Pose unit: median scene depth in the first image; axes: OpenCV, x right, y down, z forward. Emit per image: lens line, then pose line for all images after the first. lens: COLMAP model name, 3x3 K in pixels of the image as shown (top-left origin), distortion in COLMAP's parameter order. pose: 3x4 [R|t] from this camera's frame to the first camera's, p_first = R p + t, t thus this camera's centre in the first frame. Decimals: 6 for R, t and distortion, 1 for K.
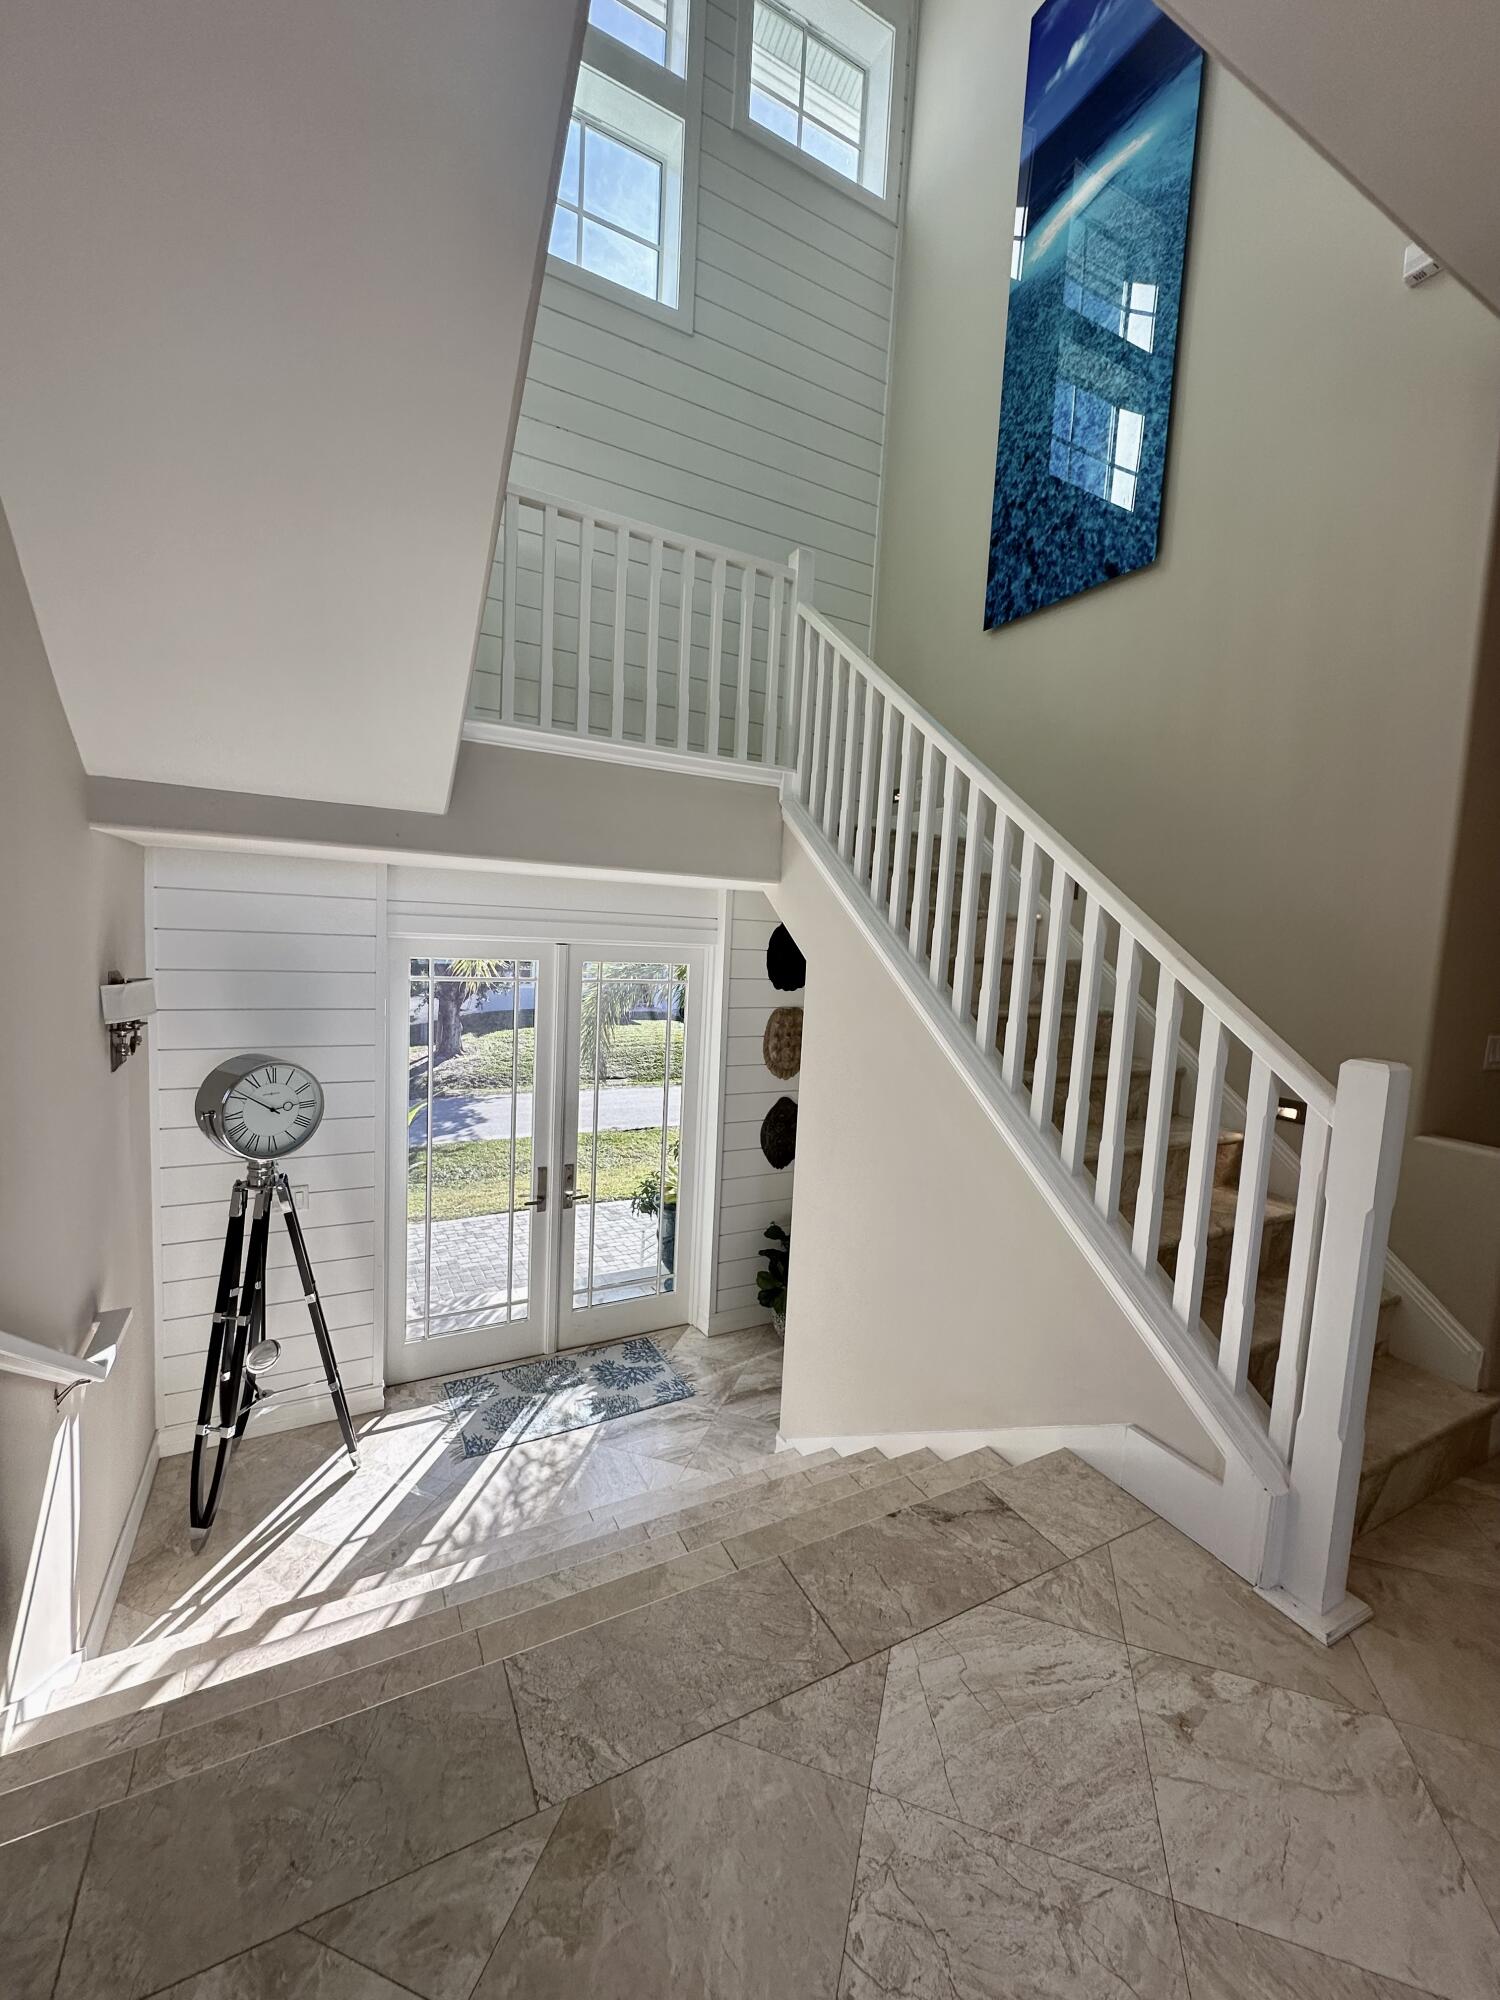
lens RADIAL K [[795.8, 0, 746.4], [0, 795.8, 995.8], [0, 0, 1]] dist [-0.005182, 0.001231]
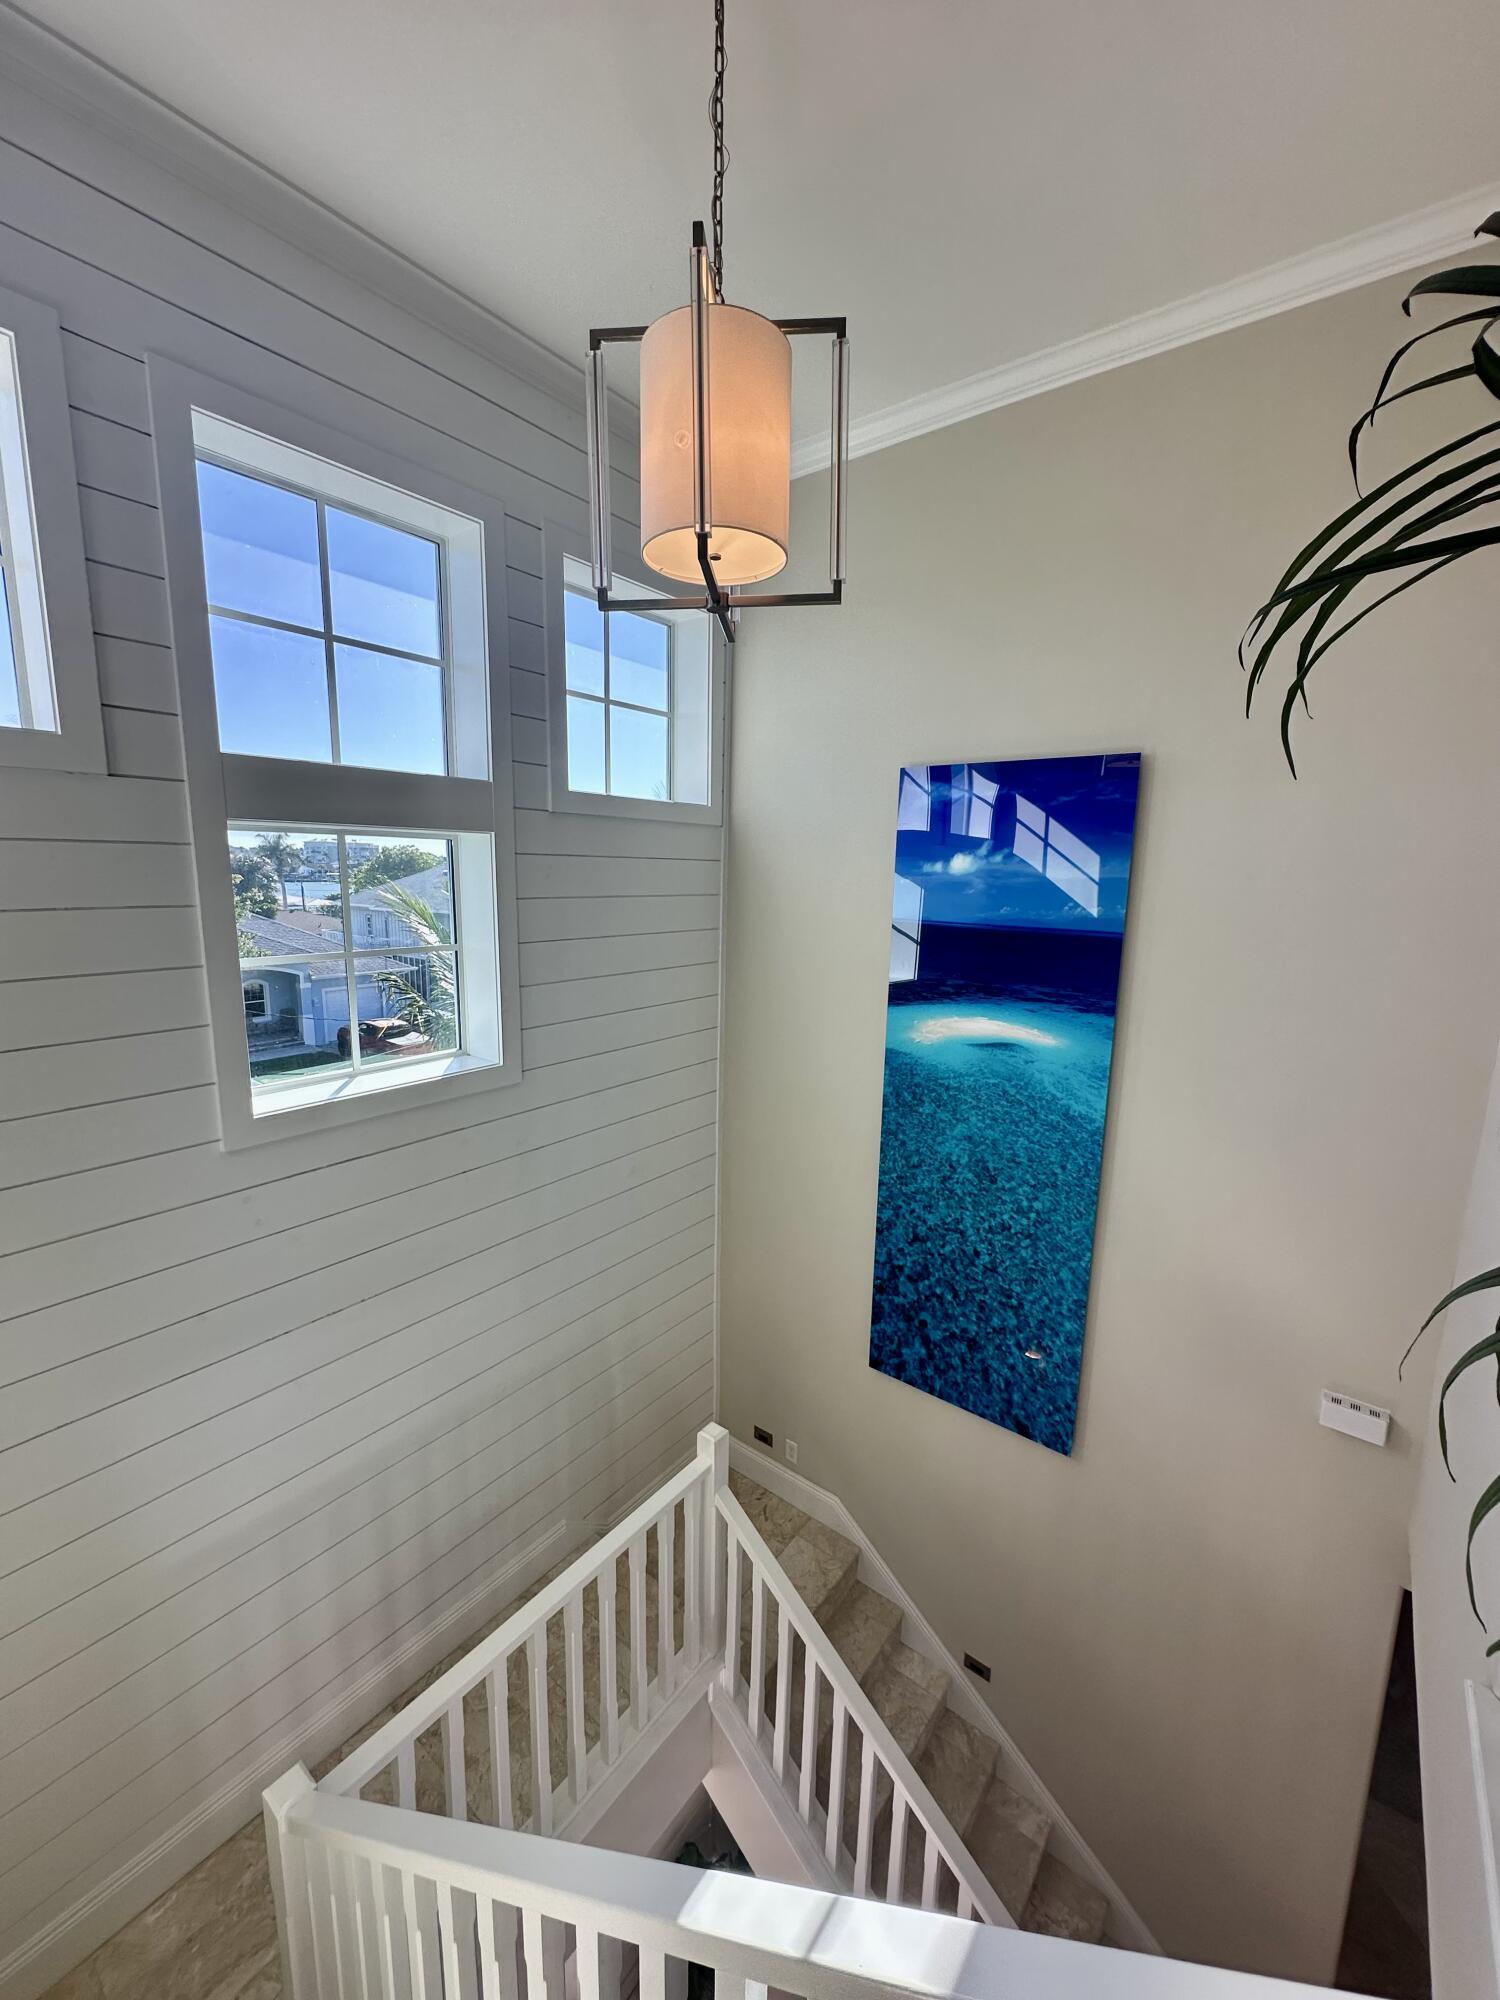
lens RADIAL K [[795.8, 0, 757.4], [0, 795.8, 1012.8], [0, 0, 1]] dist [-0.005182, 0.001231]
pose [[0.908691, -0.112871, 0.401922, -0.171283], [0.068010, 0.989919, 0.124236, -1.066668], [-0.411893, -0.085558, 0.907207, 0.233314]]
